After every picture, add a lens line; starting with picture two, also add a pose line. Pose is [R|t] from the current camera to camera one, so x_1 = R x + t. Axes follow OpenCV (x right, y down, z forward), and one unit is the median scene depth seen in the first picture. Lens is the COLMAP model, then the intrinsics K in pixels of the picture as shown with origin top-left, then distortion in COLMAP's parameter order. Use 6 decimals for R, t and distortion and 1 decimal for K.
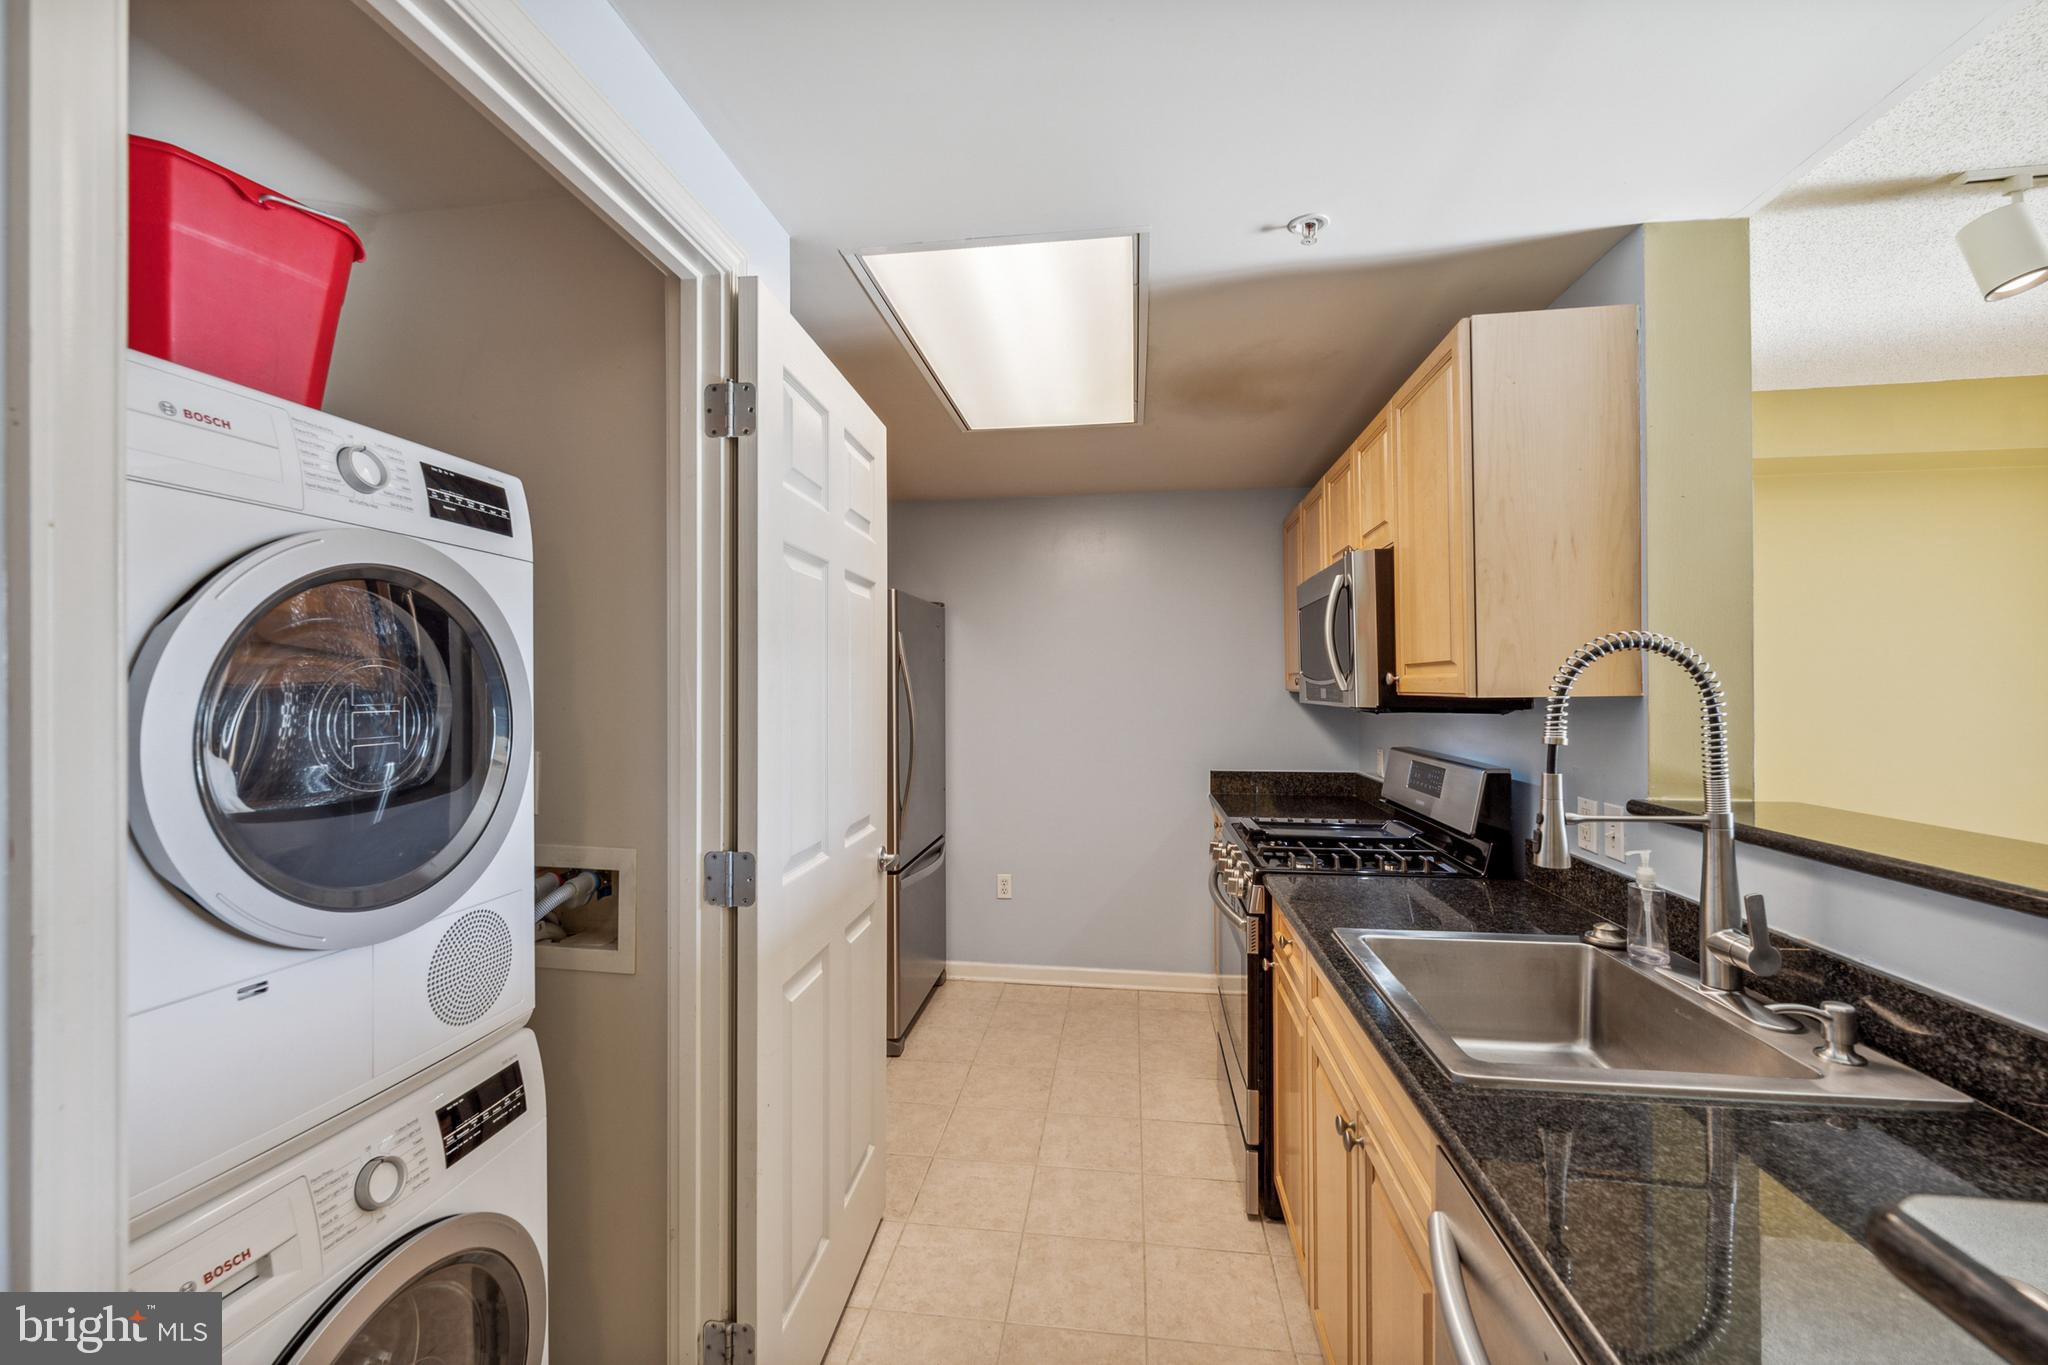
lens RADIAL K [[838.3, 0, 1024.4], [0, 838.3, 683.2], [0, 0, 1]] dist [-0.000665, 0.000771]
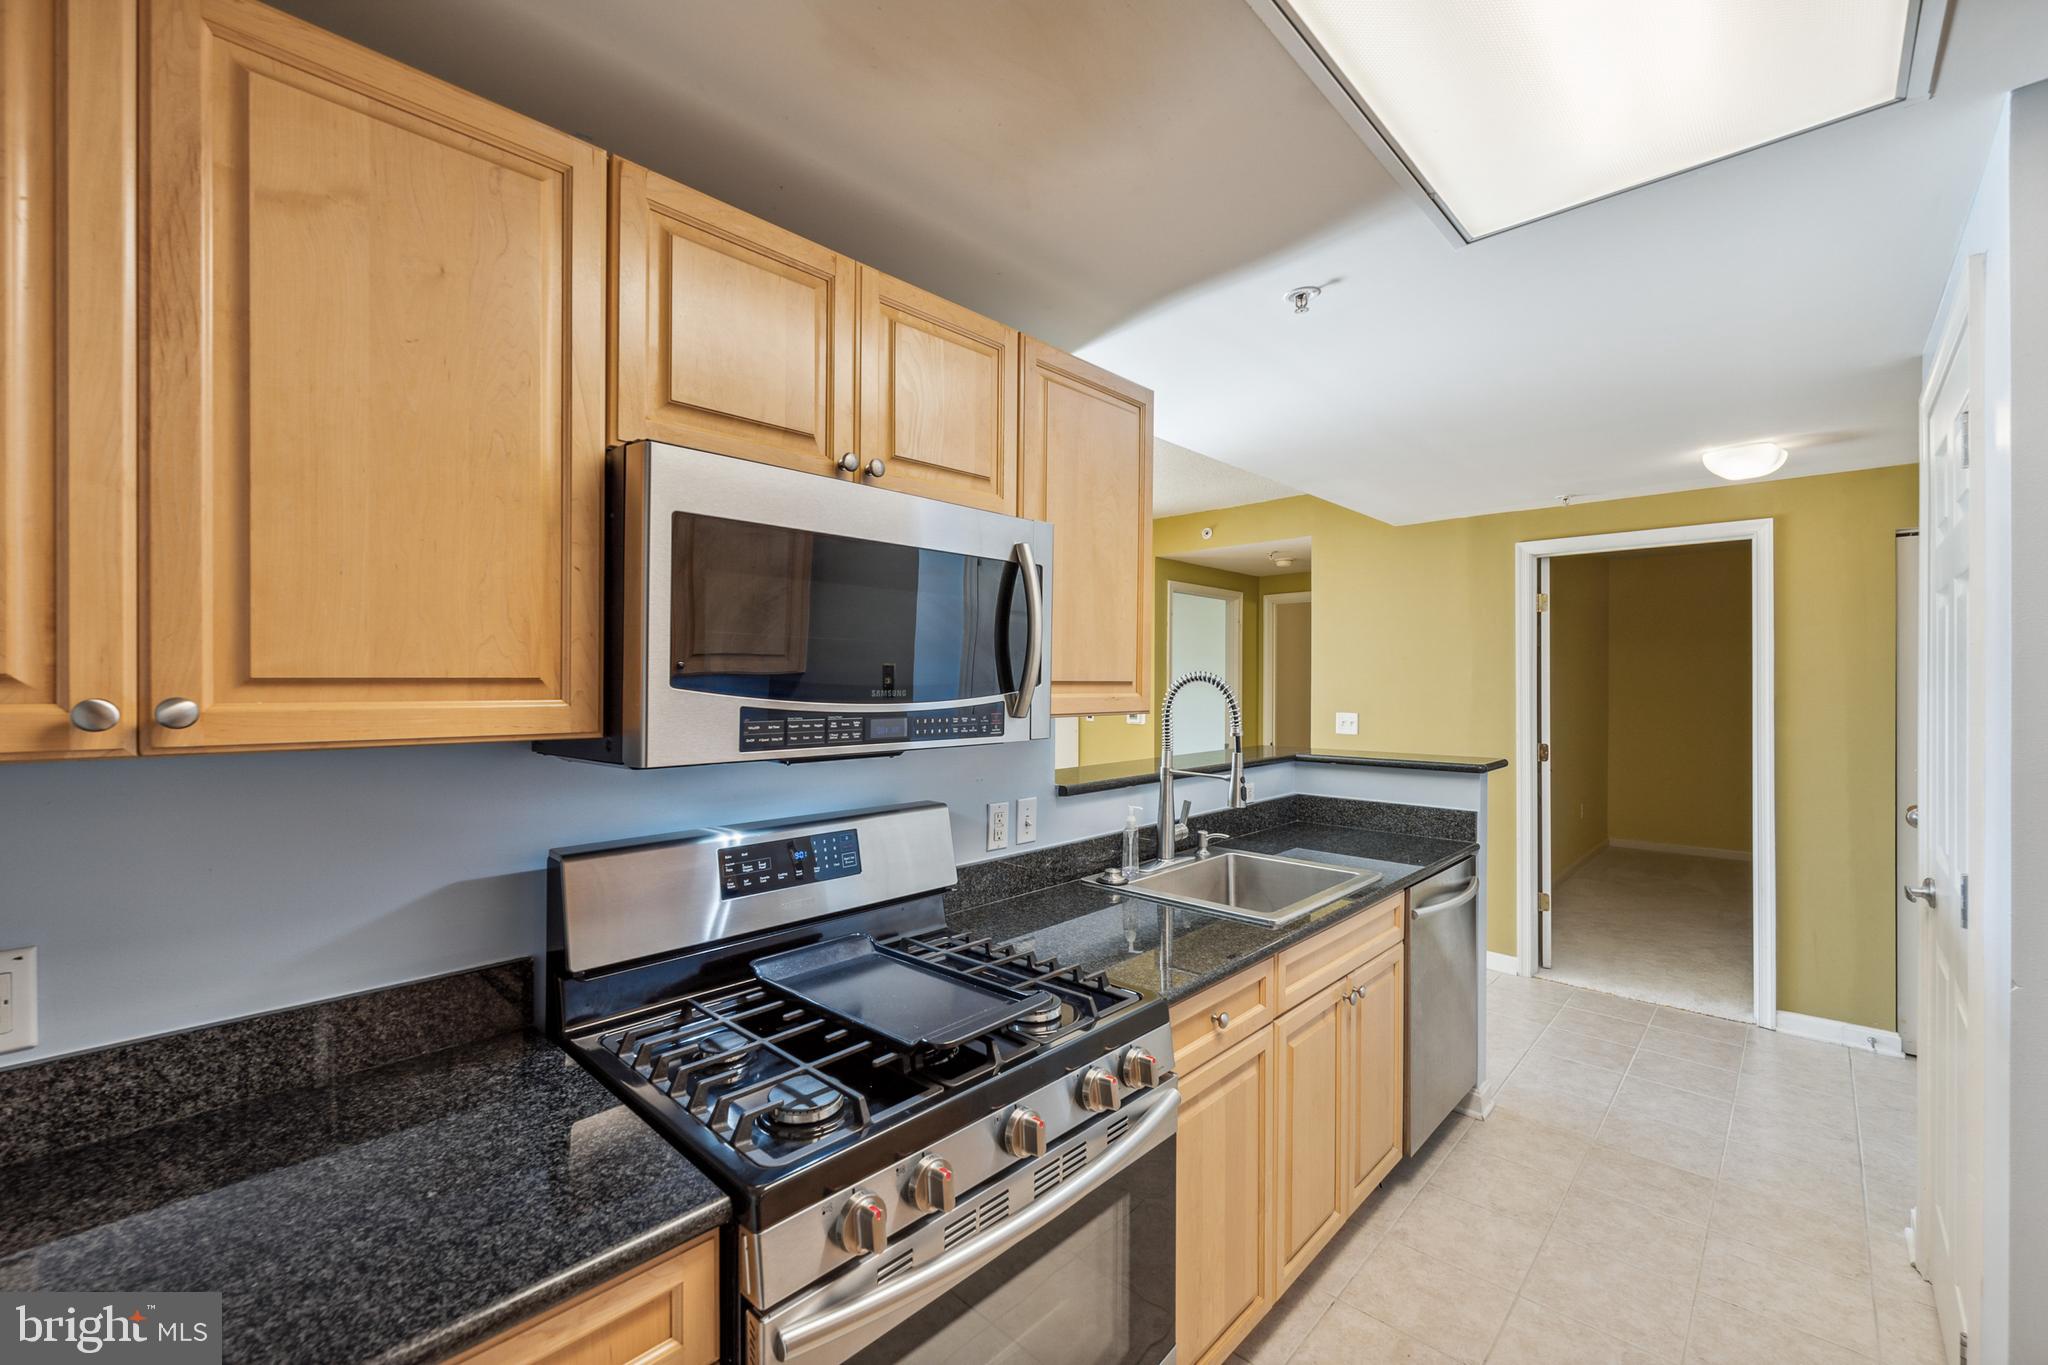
lens RADIAL K [[838.3, 0, 1019.6], [0, 838.3, 677.4], [0, 0, 1]] dist [-0.000665, 0.000771]
pose [[-0.808695, 0.002464, 0.588223, -0.011942], [-0.002880, 0.999963, -0.008147, -0.020387], [-0.588221, -0.008283, -0.808658, 1.760716]]
